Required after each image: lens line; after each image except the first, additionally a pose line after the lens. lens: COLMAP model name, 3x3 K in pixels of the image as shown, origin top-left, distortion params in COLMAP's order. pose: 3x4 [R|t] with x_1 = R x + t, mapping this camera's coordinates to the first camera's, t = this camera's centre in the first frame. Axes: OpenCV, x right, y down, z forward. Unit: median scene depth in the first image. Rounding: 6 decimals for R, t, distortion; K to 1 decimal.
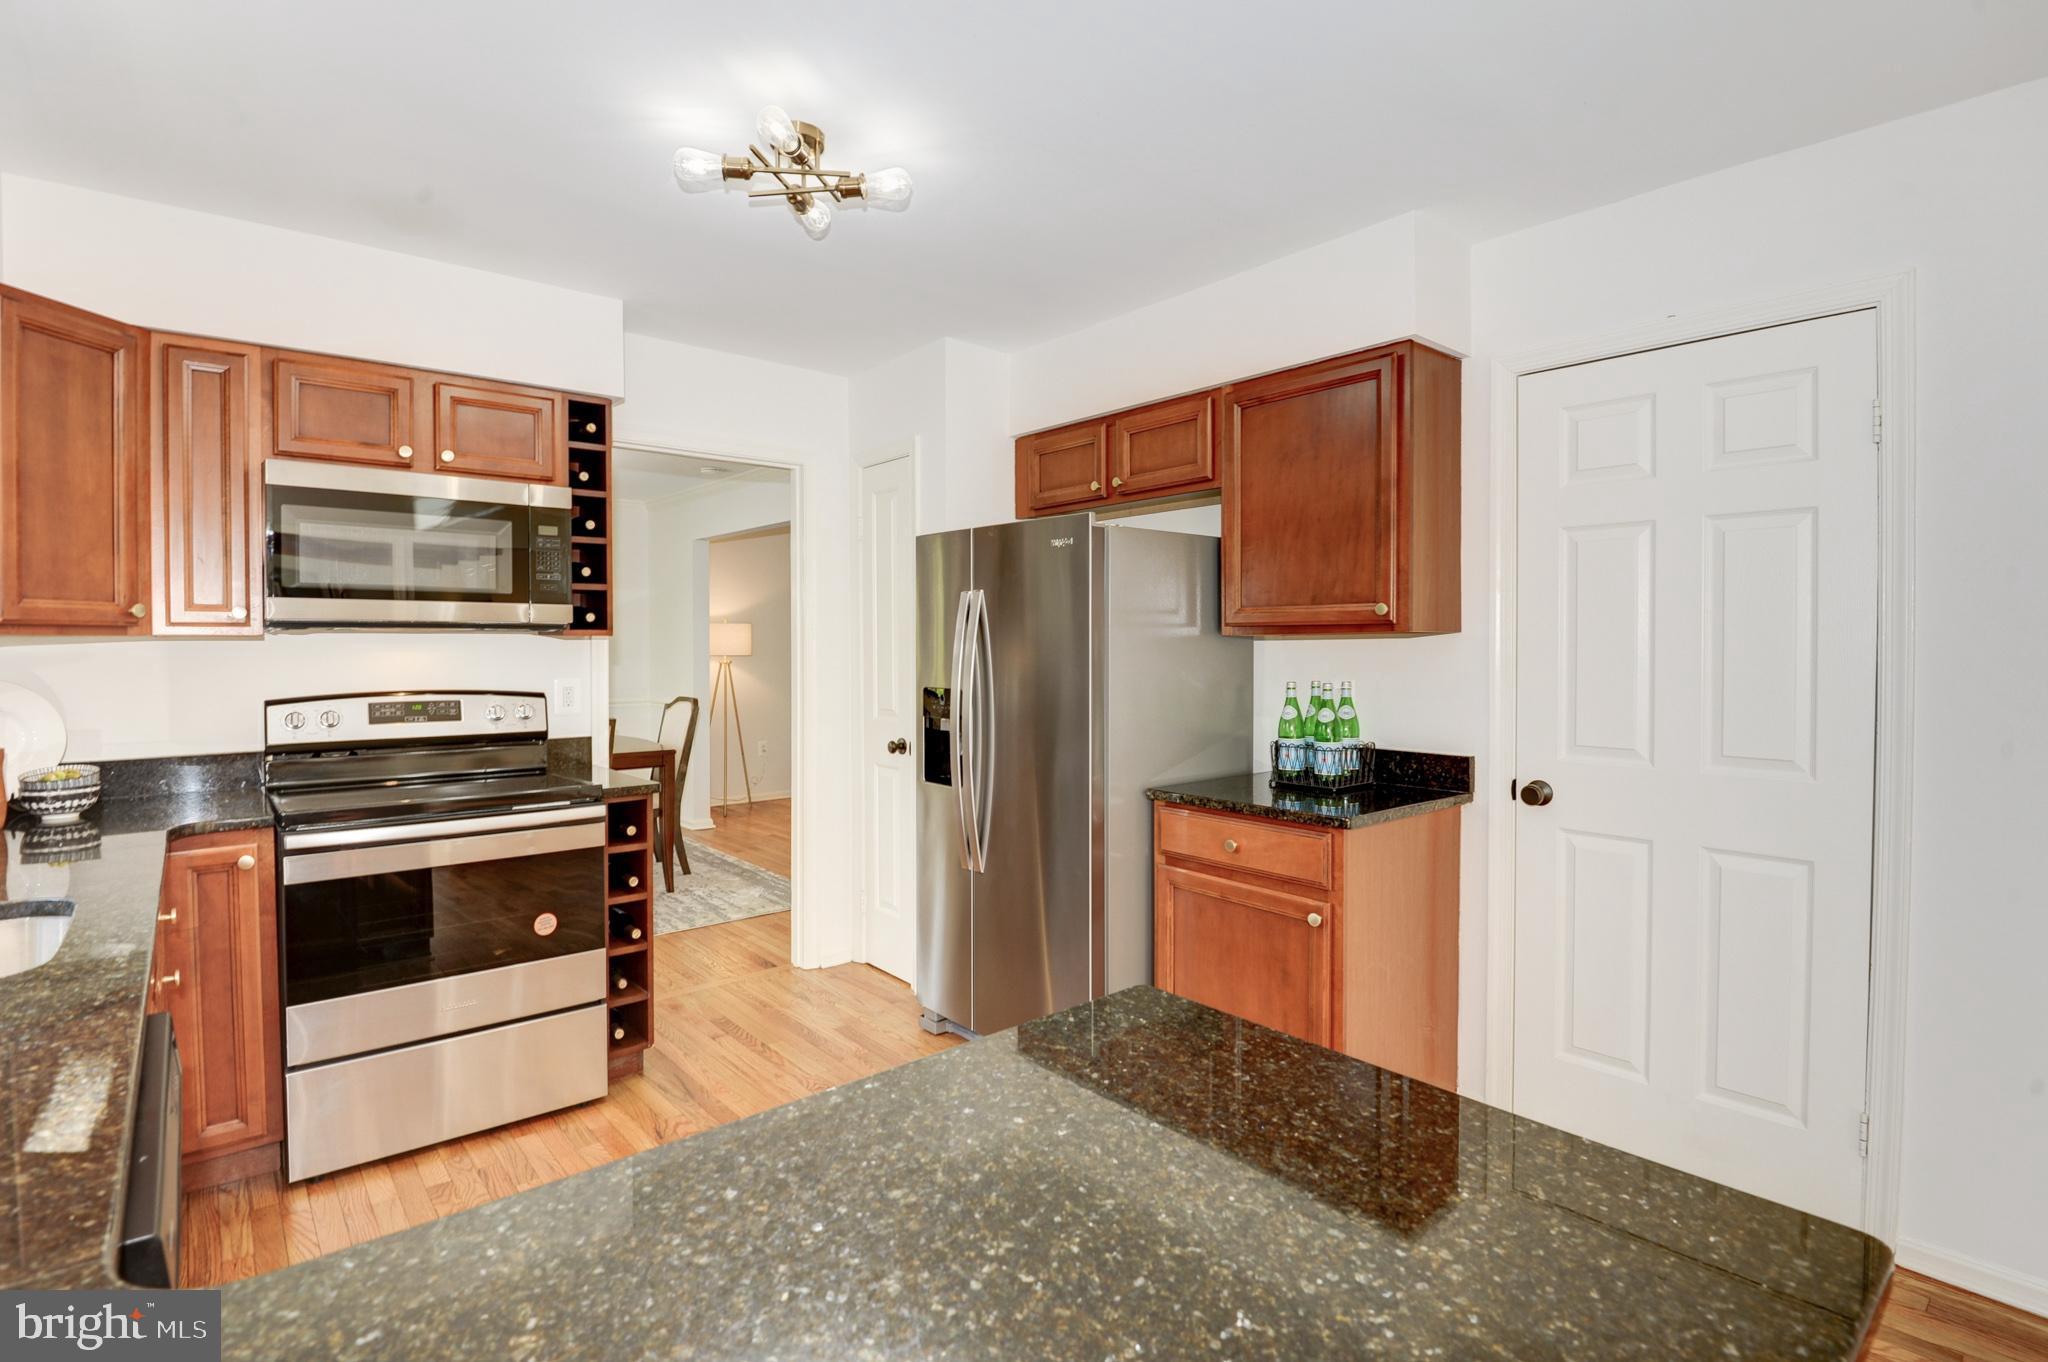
lens RADIAL K [[981.6, 0, 1020.8], [0, 981.6, 671.6], [0, 0, 1]] dist [-0.004196, -0.000457]
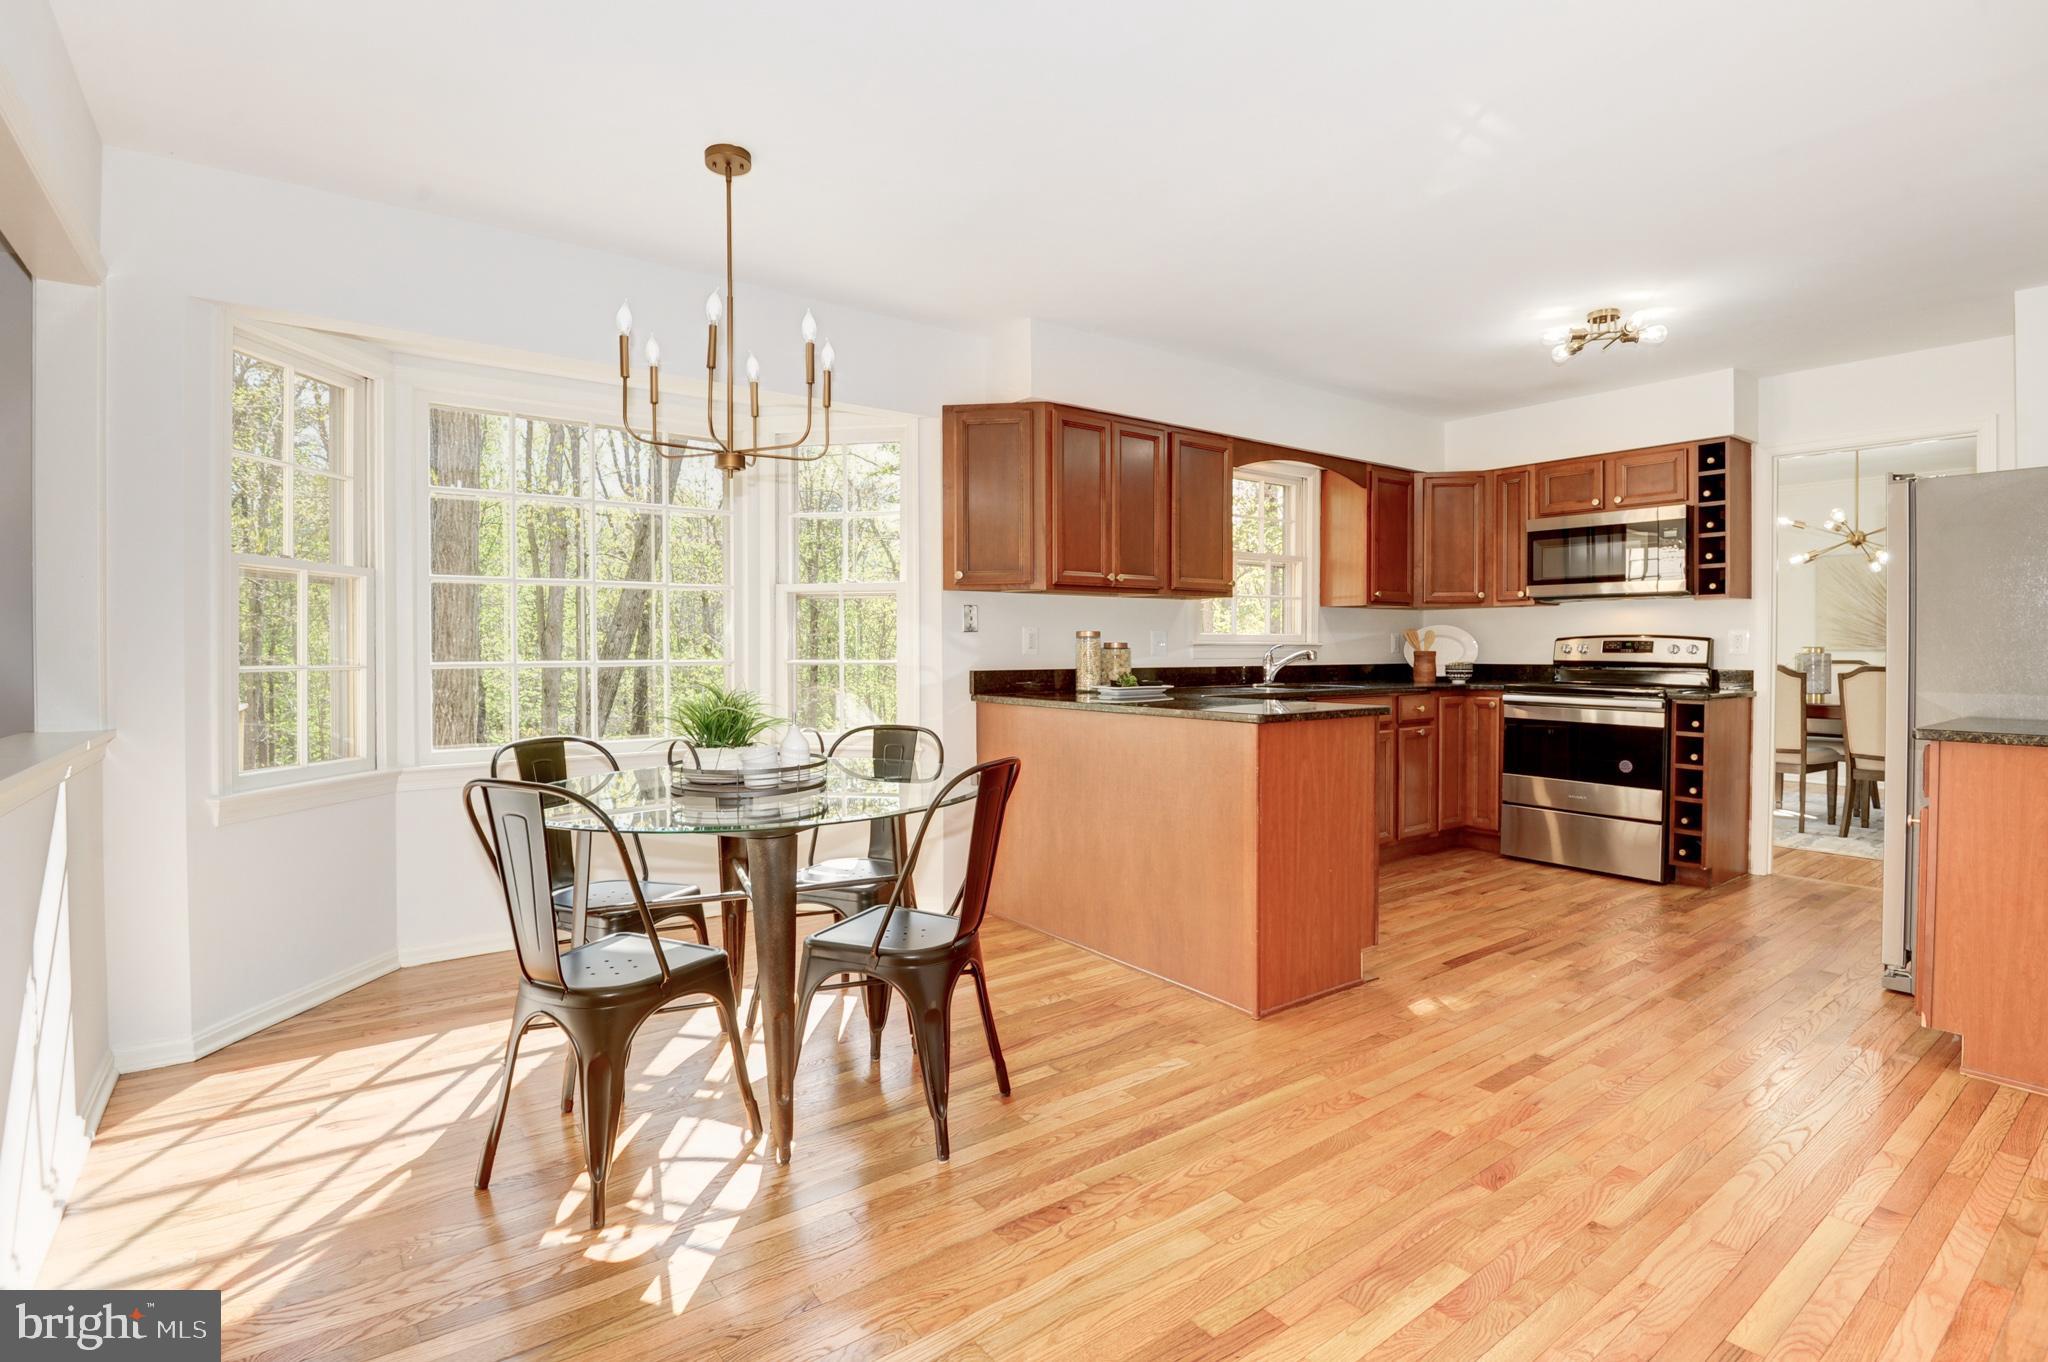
lens RADIAL K [[981.6, 0, 1022.3], [0, 981.6, 663.7], [0, 0, 1]] dist [-0.004196, -0.000457]
pose [[-0.037515, 0.019388, -0.999108, 1.218508], [-0.028072, 0.999397, 0.020448, 0.069510], [0.998902, 0.028814, -0.036948, 0.003710]]
